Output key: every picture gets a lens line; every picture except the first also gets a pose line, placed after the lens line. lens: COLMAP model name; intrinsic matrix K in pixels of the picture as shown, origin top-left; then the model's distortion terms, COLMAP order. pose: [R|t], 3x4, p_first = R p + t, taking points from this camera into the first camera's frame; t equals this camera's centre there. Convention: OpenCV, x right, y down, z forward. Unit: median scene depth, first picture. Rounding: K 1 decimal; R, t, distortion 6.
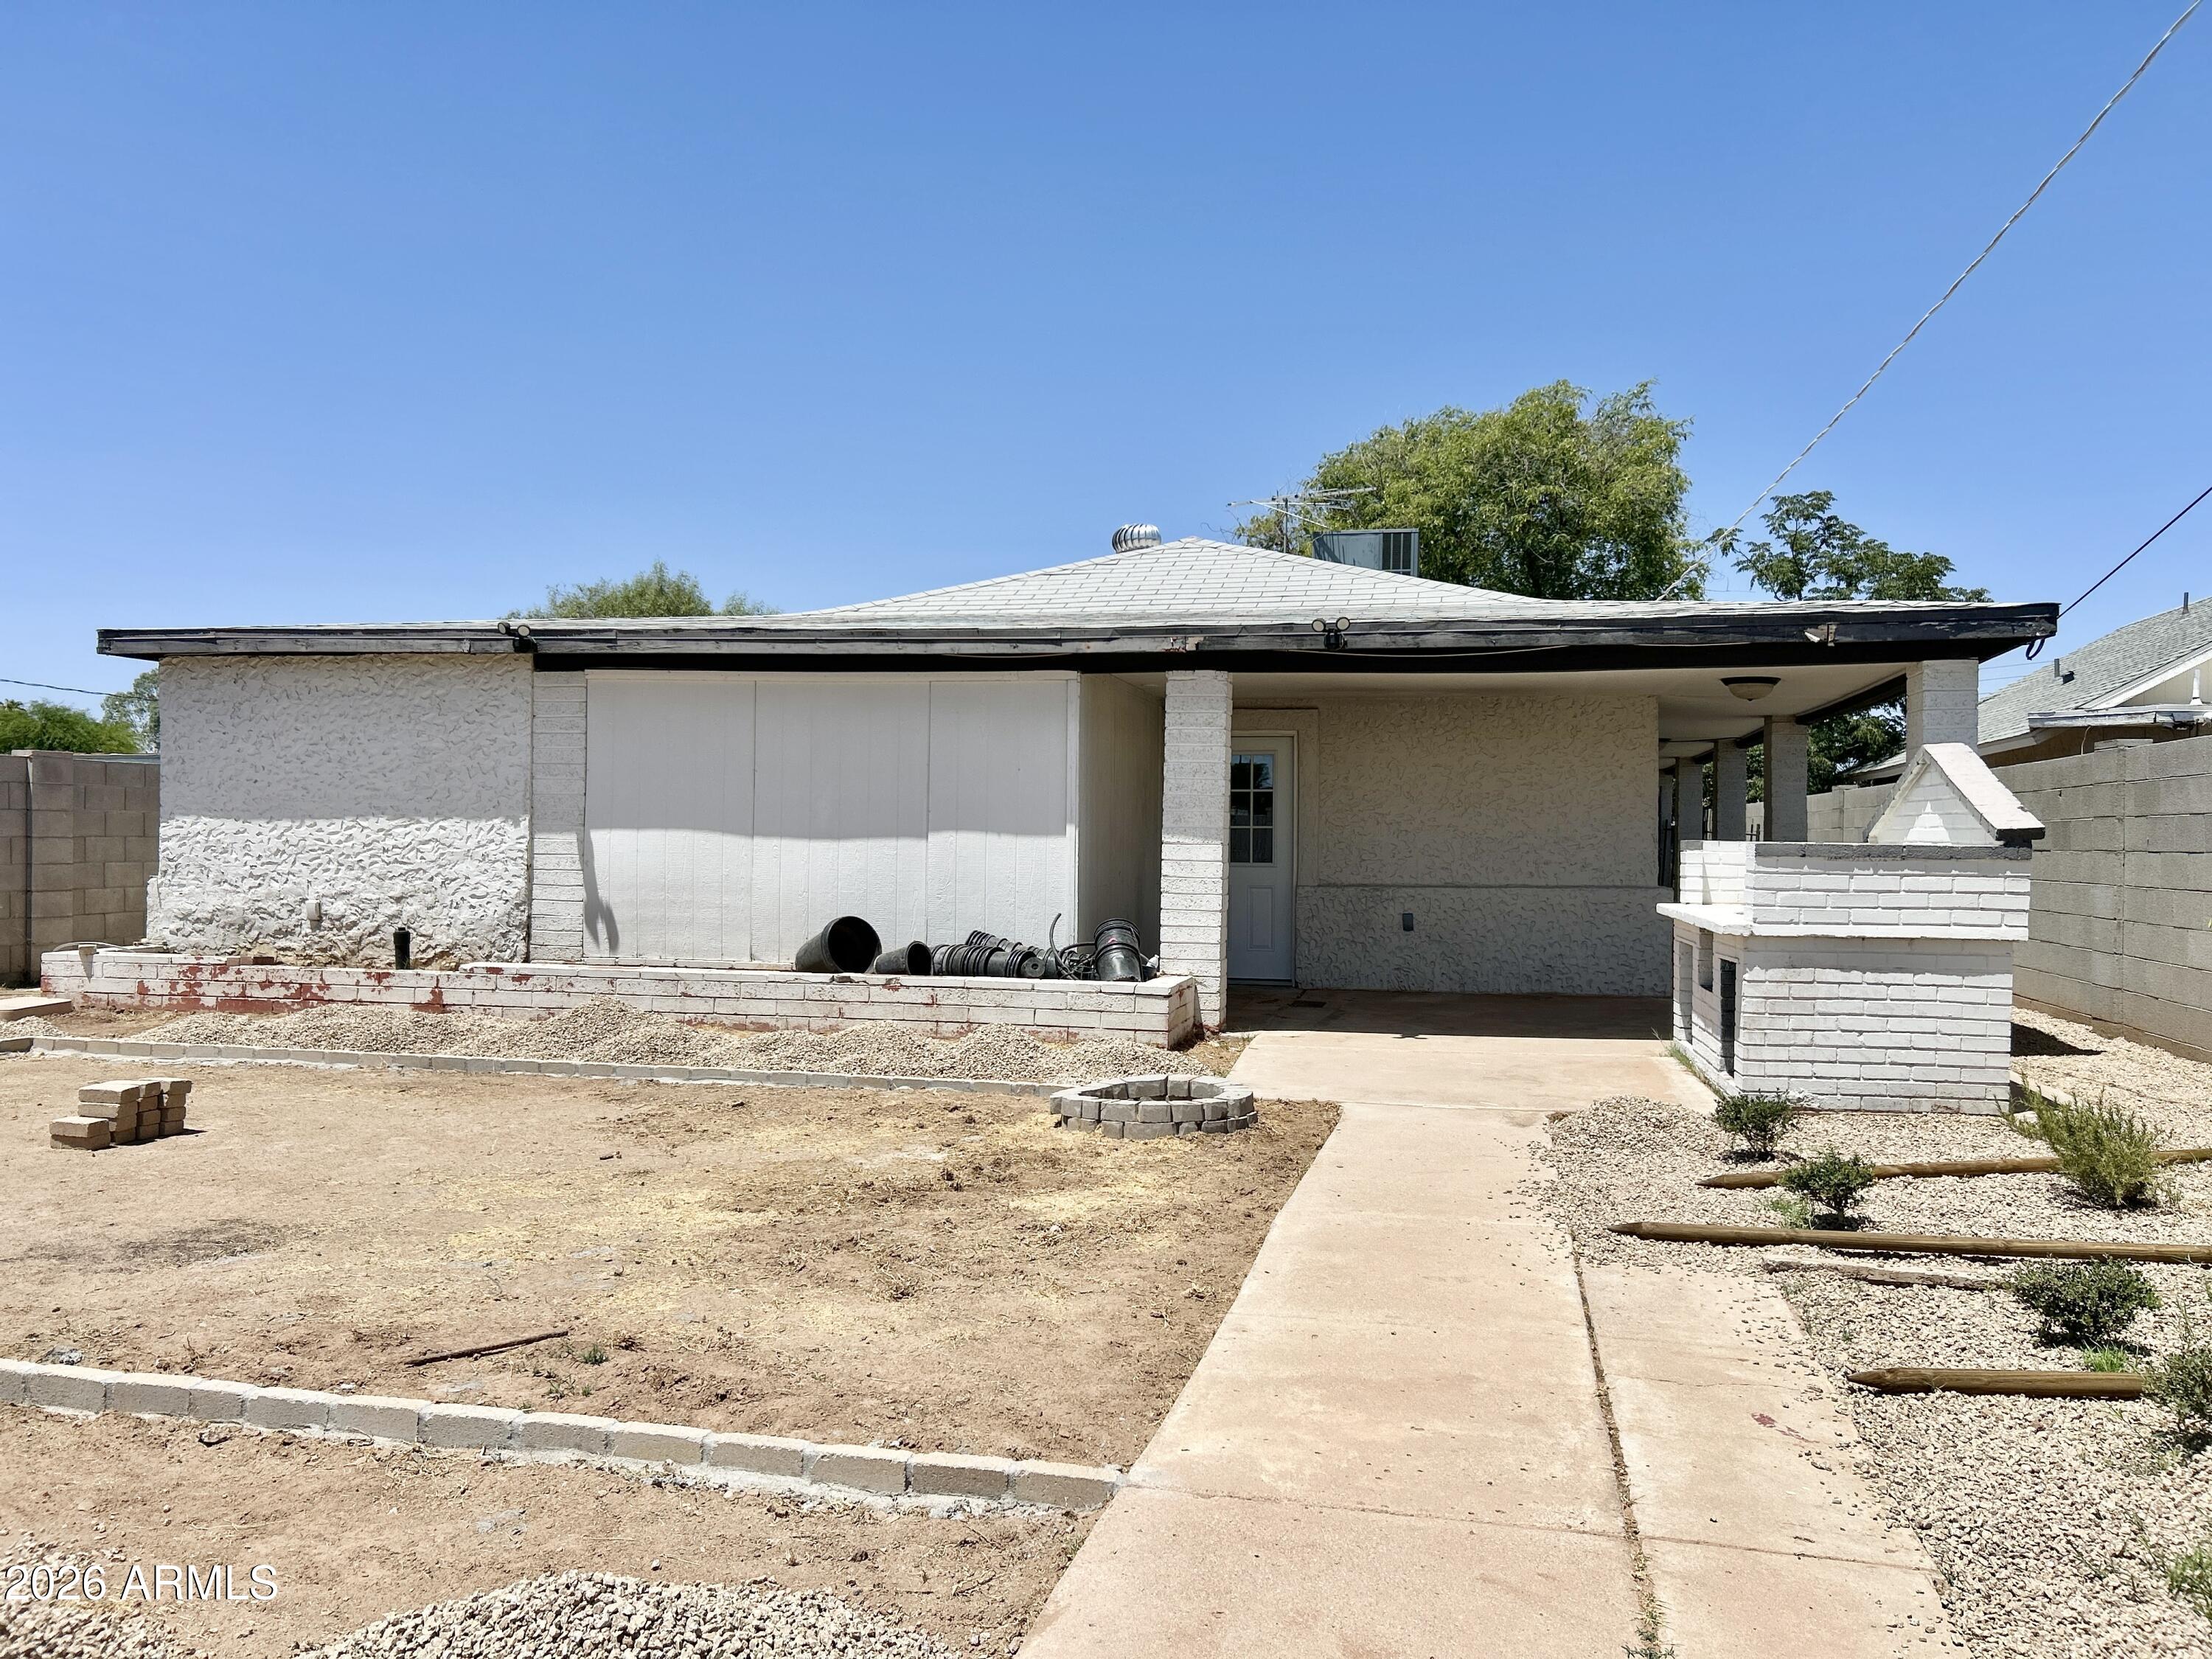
lens RADIAL K [[1657.8, 0, 1106.0], [0, 1657.8, 829.5], [0, 0, 1]] dist [0.000429, 0.000051]
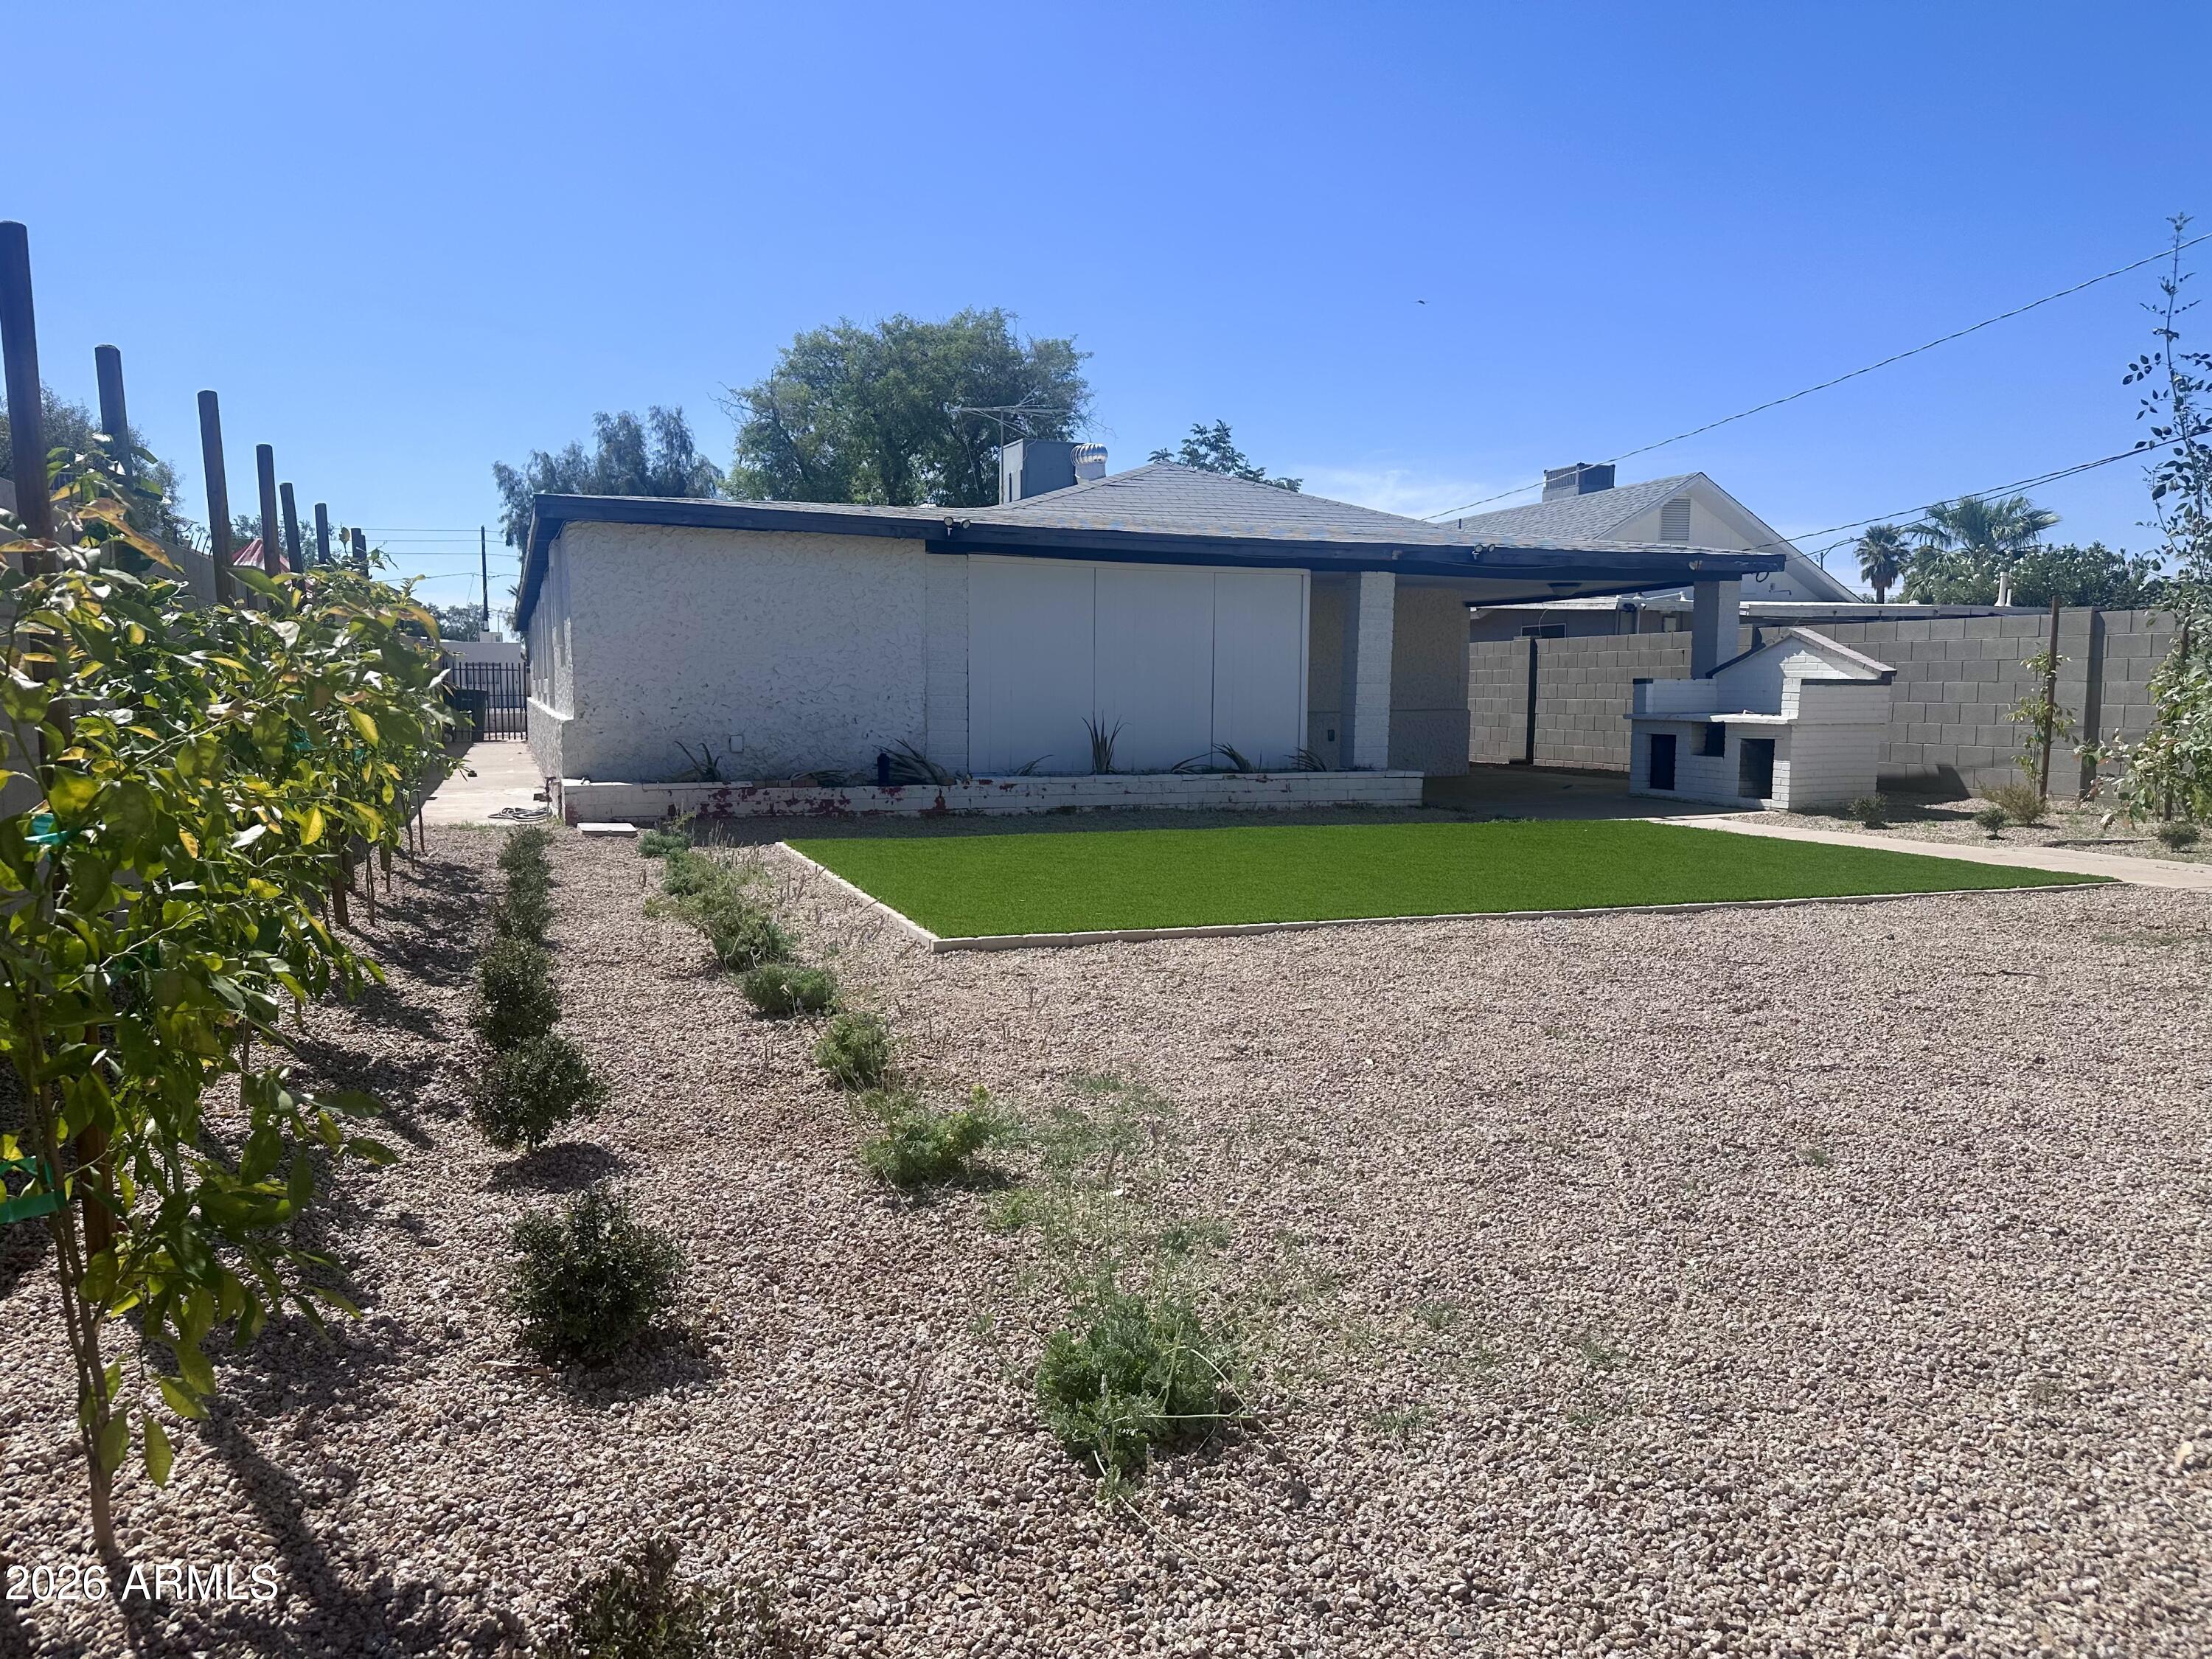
lens RADIAL K [[1555.2, 0, 1104.9], [0, 1555.2, 816.5], [0, 0, 1]] dist [0.137468, -0.223509]
pose [[0.843377, -0.052873, 0.534715, -0.932045], [0.001012, 0.995301, 0.096821, -0.009378], [-0.537321, -0.081115, 0.839468, -0.115095]]
